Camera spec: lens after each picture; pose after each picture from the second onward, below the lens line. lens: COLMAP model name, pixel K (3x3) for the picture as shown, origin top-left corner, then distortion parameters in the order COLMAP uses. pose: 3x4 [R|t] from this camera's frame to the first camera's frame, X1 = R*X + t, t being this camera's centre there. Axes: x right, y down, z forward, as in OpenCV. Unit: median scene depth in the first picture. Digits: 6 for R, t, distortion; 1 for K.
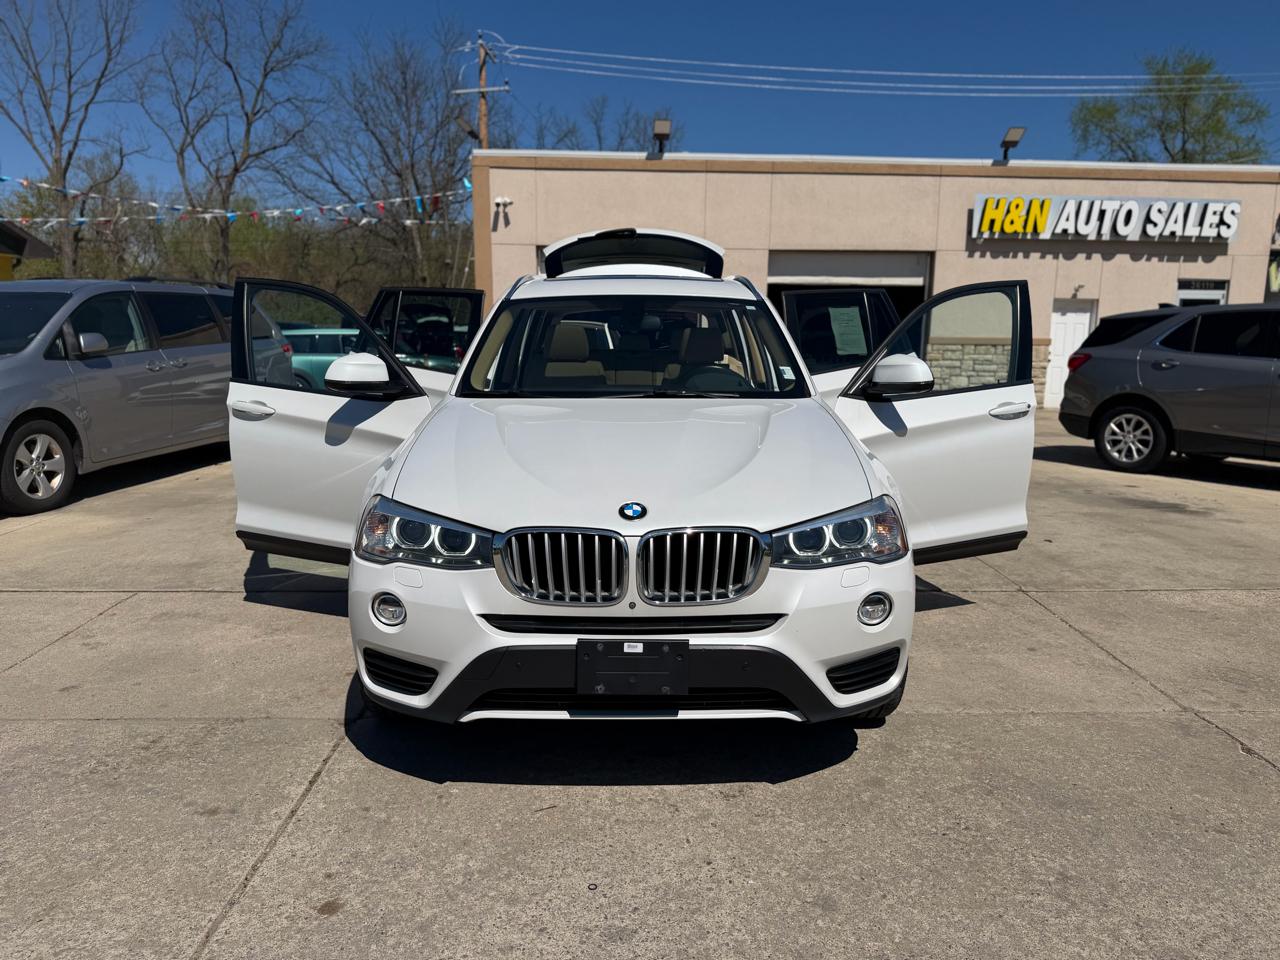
lens RADIAL K [[894.0, 0, 642.4], [0, 894.0, 488.6], [0, 0, 1]] dist [0.008117, -0.012017]
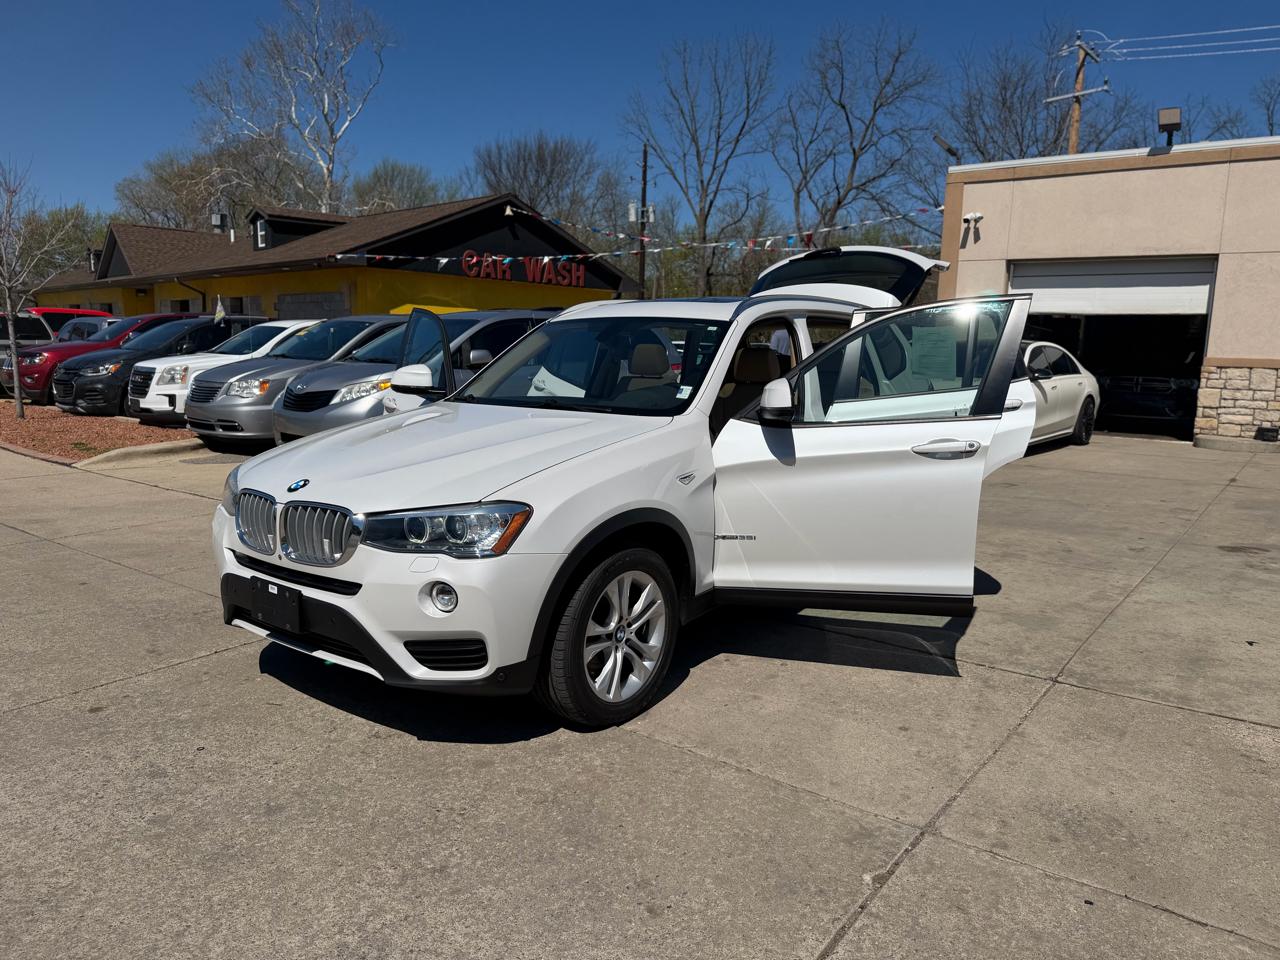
lens RADIAL K [[896.0, 0, 647.3], [0, 896.0, 491.2], [0, 0, 1]] dist [-0.001418, -0.004071]
pose [[0.792776, 0.103556, -0.600652, 0.170190], [-0.115372, 0.993142, 0.018949, -0.007275], [0.598494, 0.054276, 0.799286, 0.039506]]
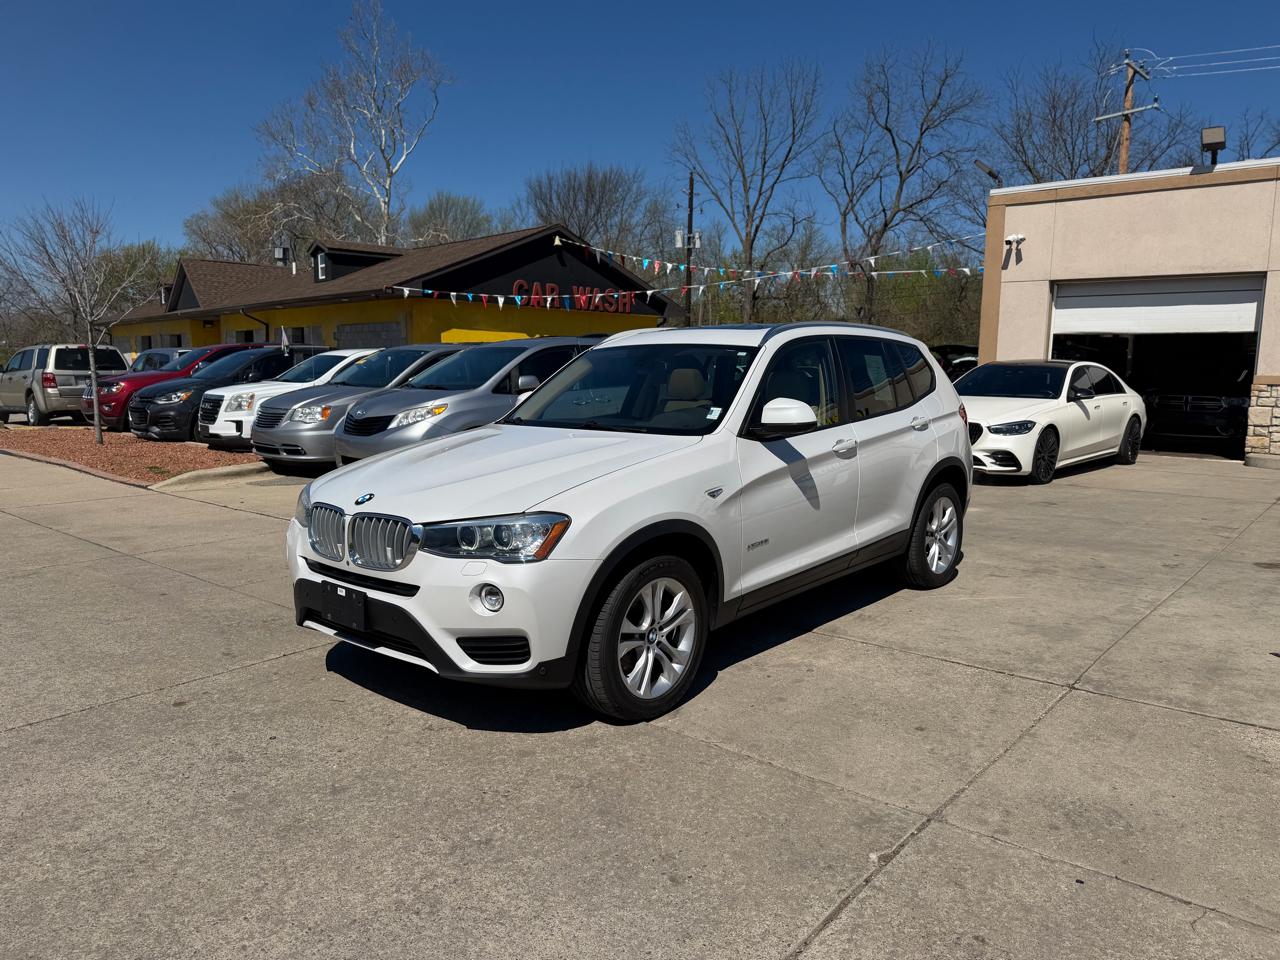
lens RADIAL K [[894.0, 0, 642.4], [0, 894.0, 488.6], [0, 0, 1]] dist [0.008117, -0.012017]
pose [[0.755407, 0.083987, -0.649852, 0.186863], [-0.112991, 0.993592, -0.002932, -0.005453], [0.645441, 0.075642, 0.760055, 0.027092]]
